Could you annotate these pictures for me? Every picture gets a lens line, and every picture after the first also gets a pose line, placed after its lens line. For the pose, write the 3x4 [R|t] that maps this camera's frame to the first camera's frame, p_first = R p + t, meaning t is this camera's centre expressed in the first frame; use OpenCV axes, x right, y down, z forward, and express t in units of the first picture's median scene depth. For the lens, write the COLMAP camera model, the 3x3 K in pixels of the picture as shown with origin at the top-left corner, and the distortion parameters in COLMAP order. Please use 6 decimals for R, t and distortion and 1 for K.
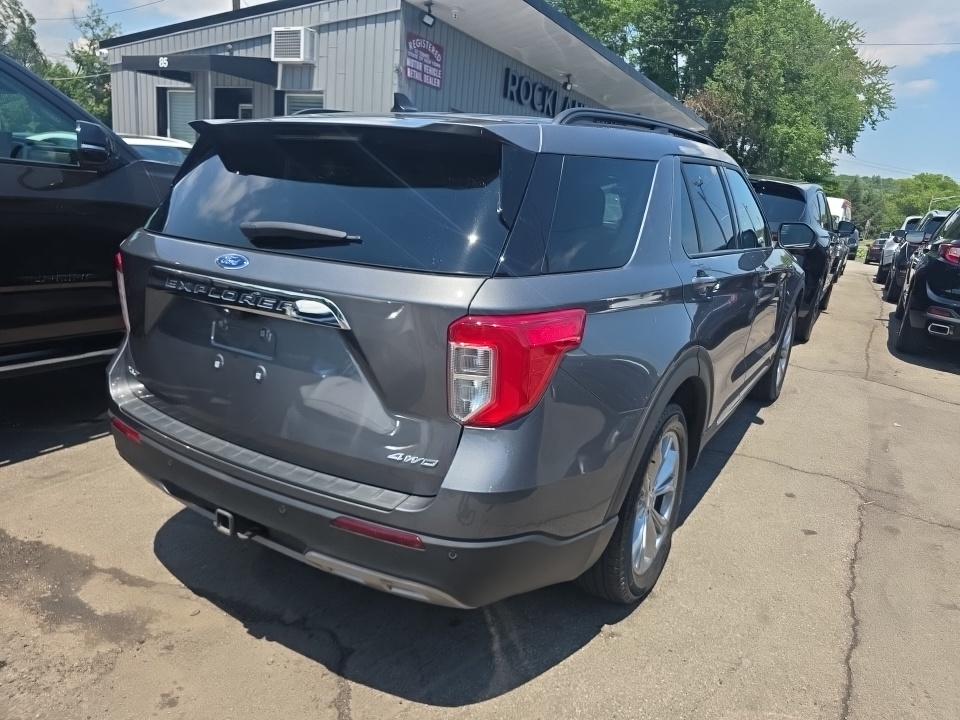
lens RADIAL K [[635.8, 0, 484.4], [0, 635.8, 355.0], [0, 0, 1]] dist [0.039385, -0.034203]
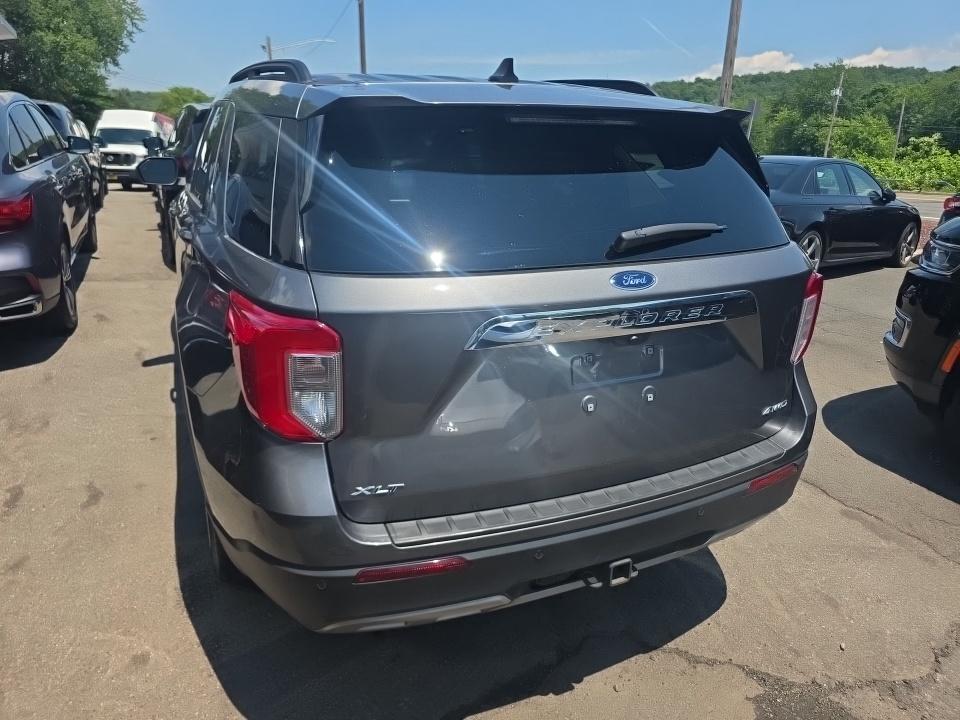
lens RADIAL K [[635.8, 0, 484.4], [0, 635.8, 355.0], [0, 0, 1]] dist [0.039385, -0.034203]
pose [[0.564943, -0.302789, 0.767566, -1.025389], [0.211061, 0.952318, 0.220325, -0.240594], [-0.797679, 0.037532, 0.601913, 0.570882]]
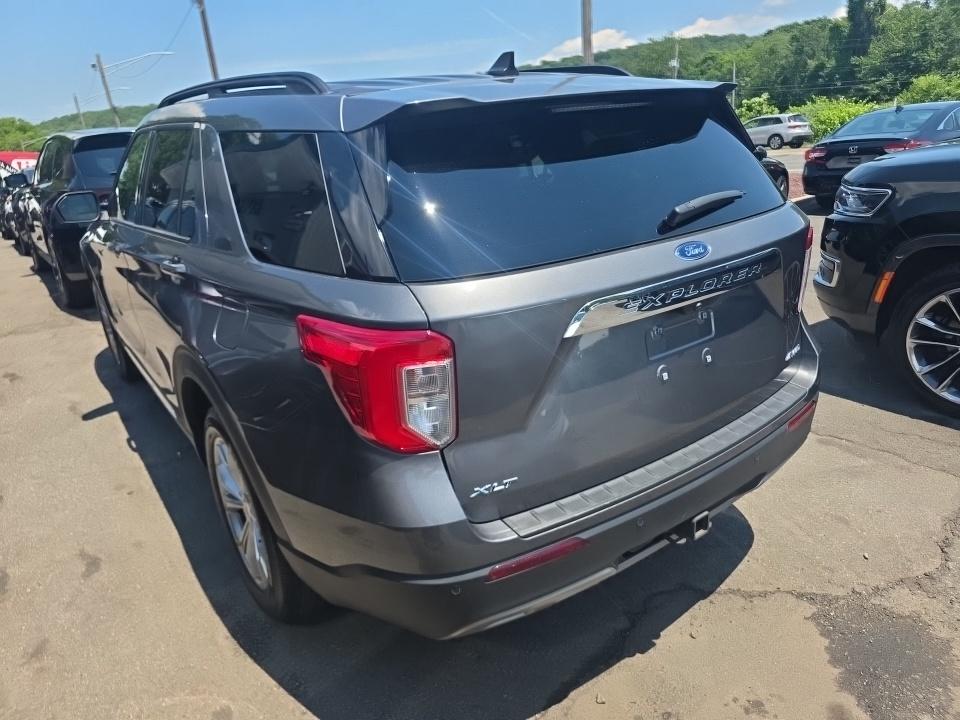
lens RADIAL K [[634.5, 0, 480.0], [0, 634.5, 360.0], [0, 0, 1]] dist [0.045757, -0.044282]
pose [[0.389552, -0.387940, 0.835316, -1.142570], [0.316649, 0.908087, 0.274066, -0.298638], [-0.864860, 0.157739, 0.476588, 0.745212]]
